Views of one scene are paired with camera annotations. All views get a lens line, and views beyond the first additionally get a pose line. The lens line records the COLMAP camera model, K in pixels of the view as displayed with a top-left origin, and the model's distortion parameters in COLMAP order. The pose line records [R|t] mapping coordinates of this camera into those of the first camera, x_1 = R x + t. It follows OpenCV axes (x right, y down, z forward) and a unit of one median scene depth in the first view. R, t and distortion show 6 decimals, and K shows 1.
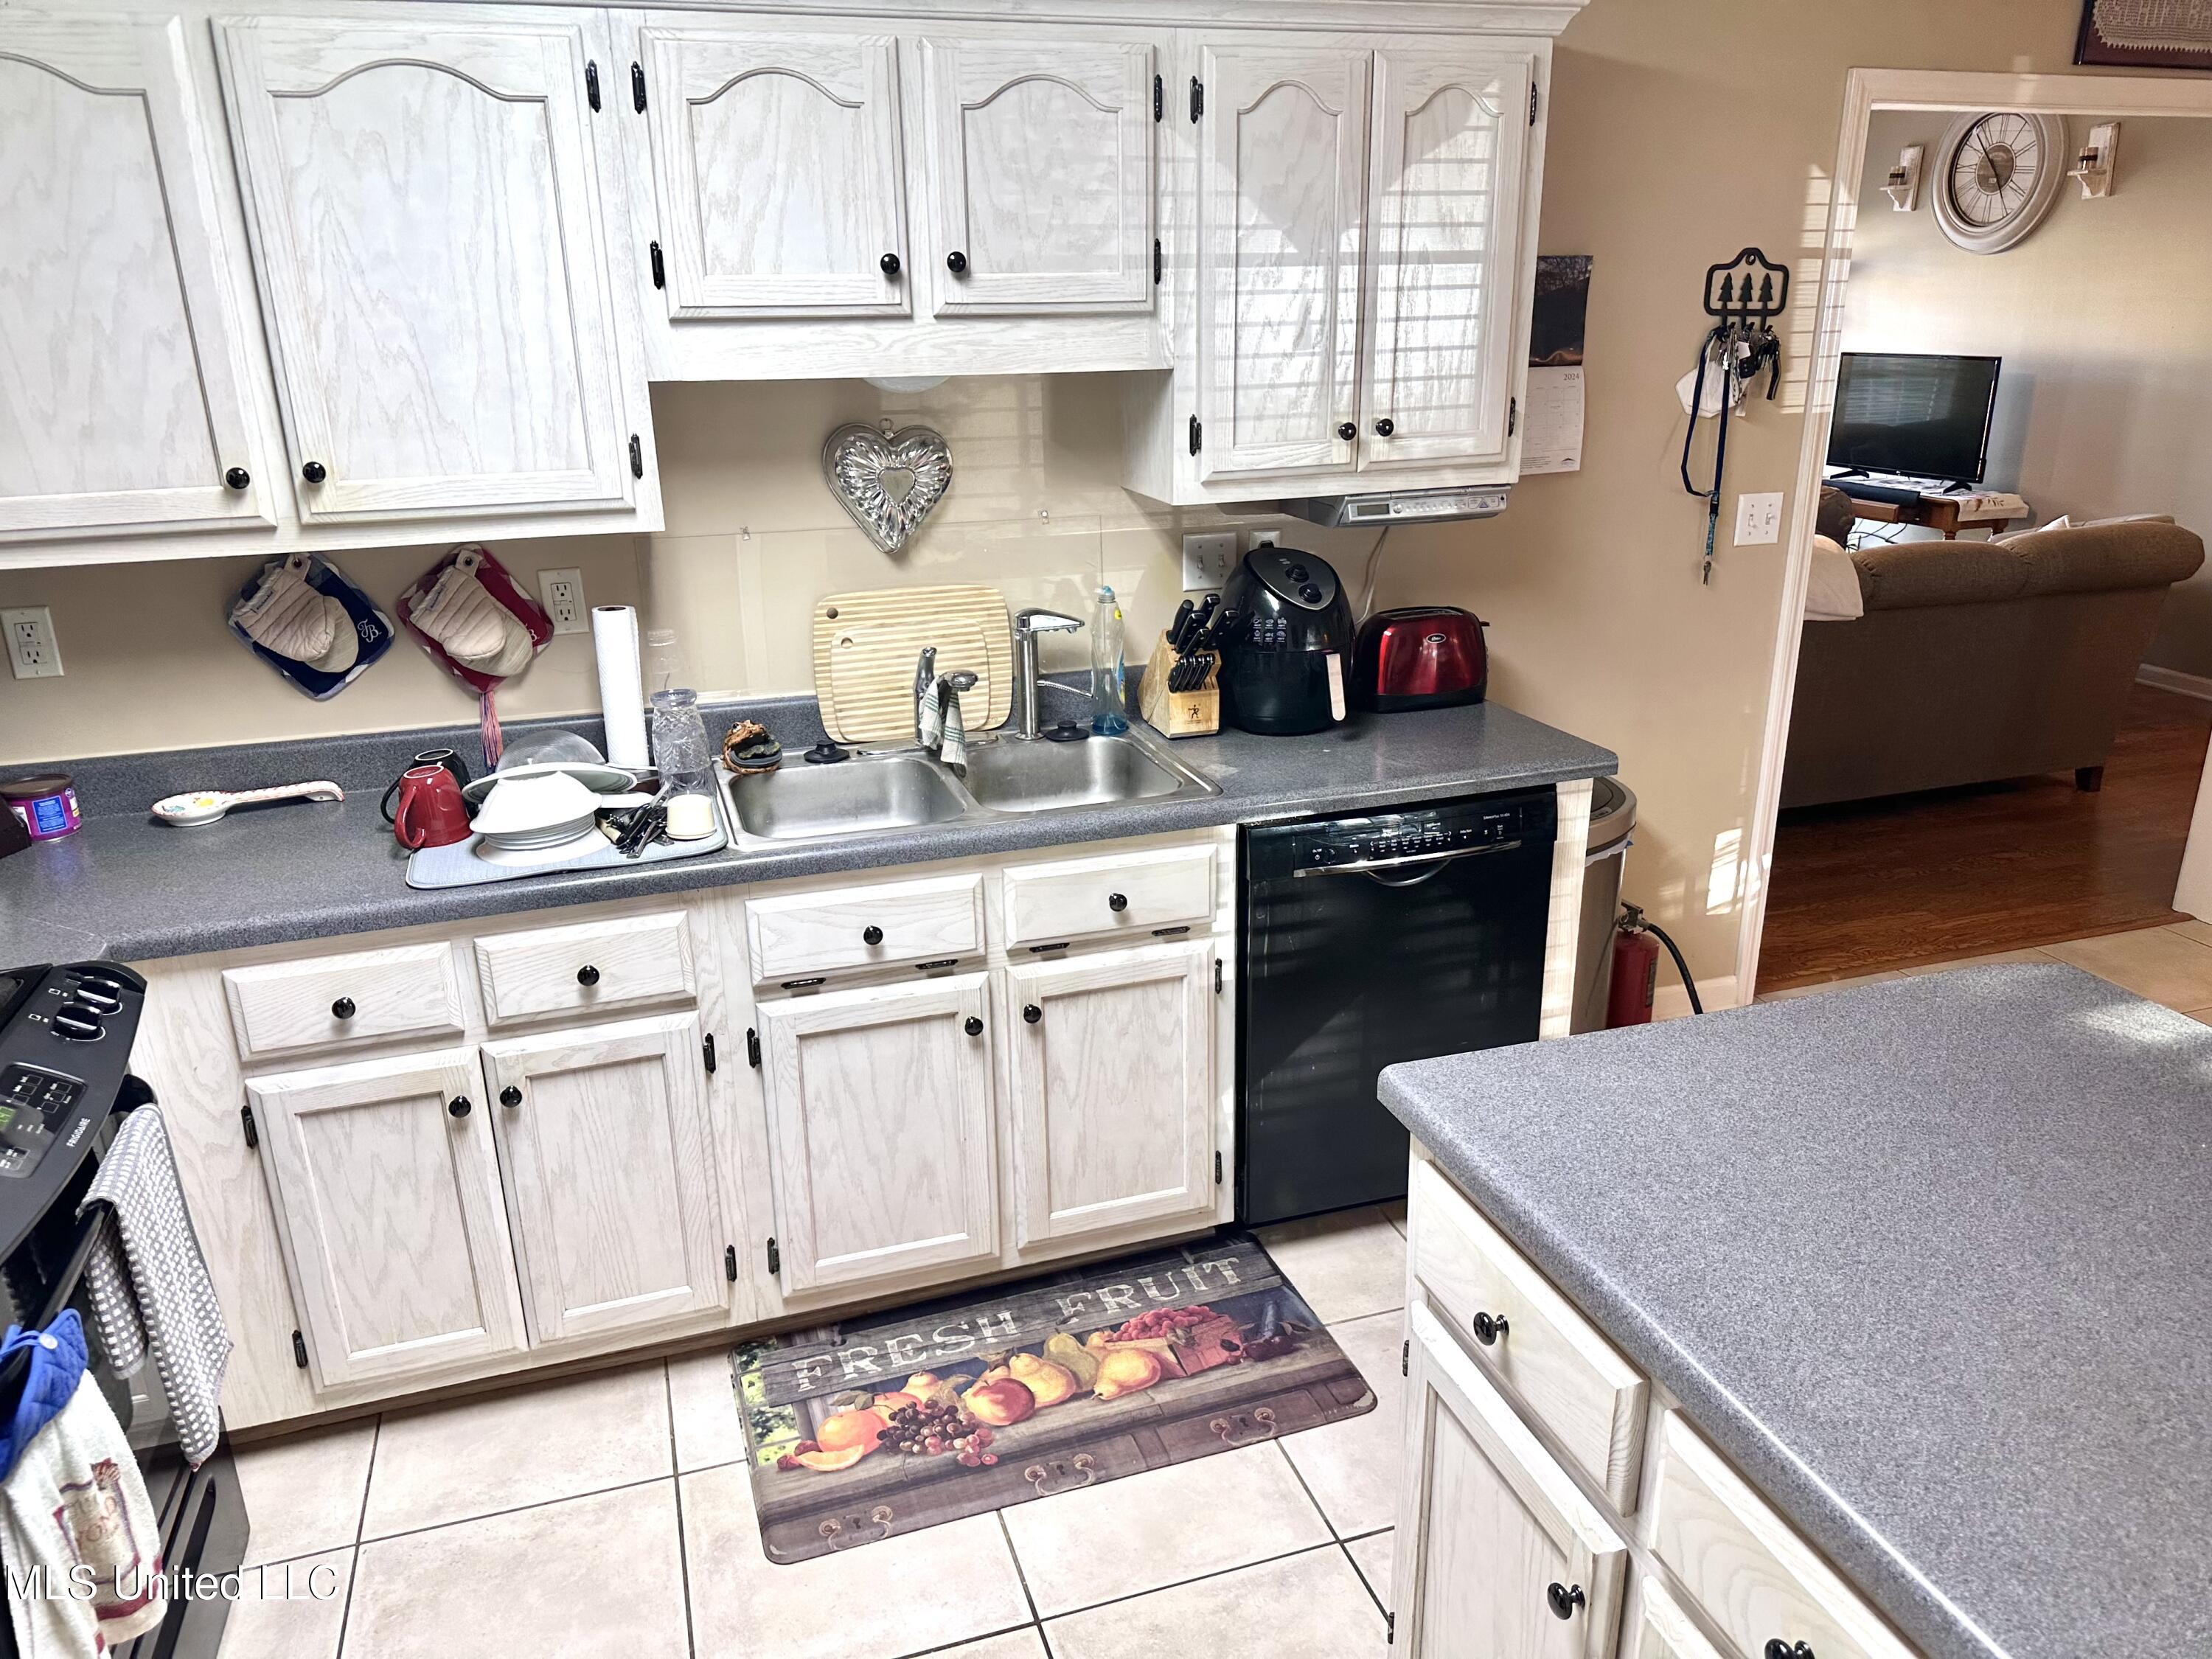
lens RADIAL K [[1530.1, 0, 1115.9], [0, 1530.1, 823.0], [0, 0, 1]] dist [0.034765, -0.024521]
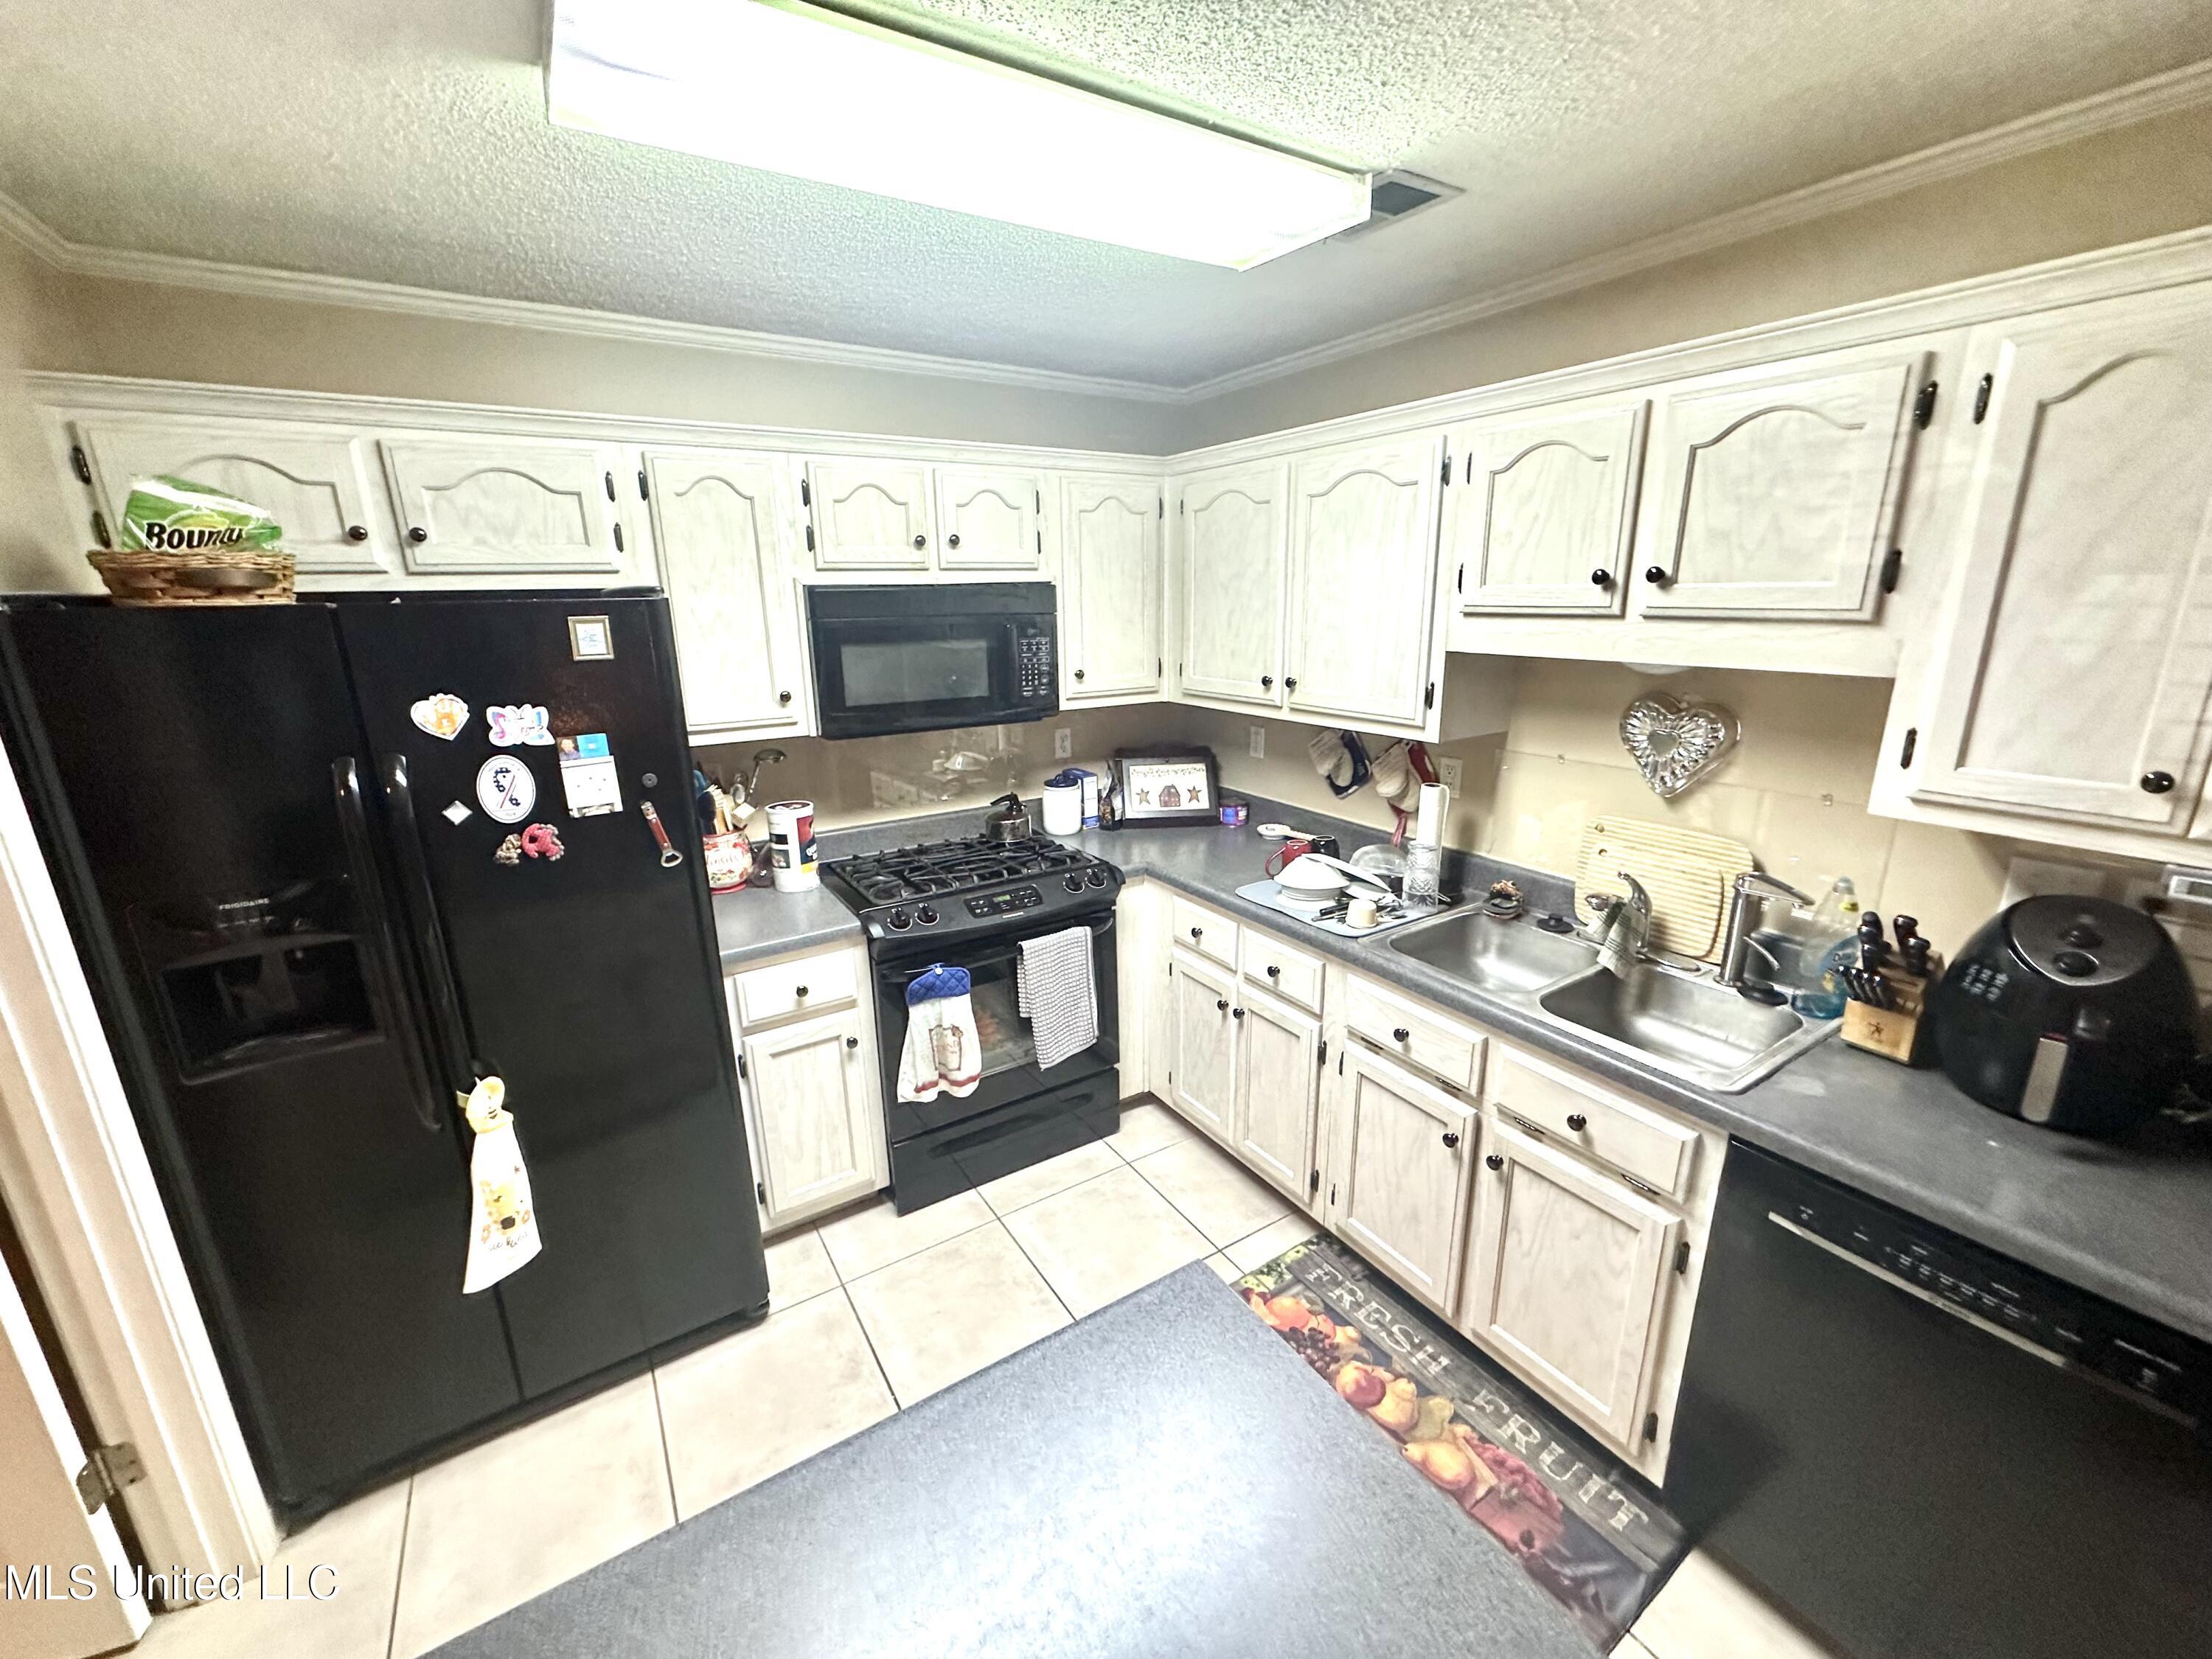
lens RADIAL K [[879.6, 0, 1108.4], [0, 879.6, 825.8], [0, 0, 1]] dist [-0.001649, 0.000184]
pose [[0.258266, 0.264592, -0.929134, 0.444150], [-0.302291, 0.935600, 0.182407, -0.162728], [0.917561, 0.233759, 0.321618, 0.397214]]
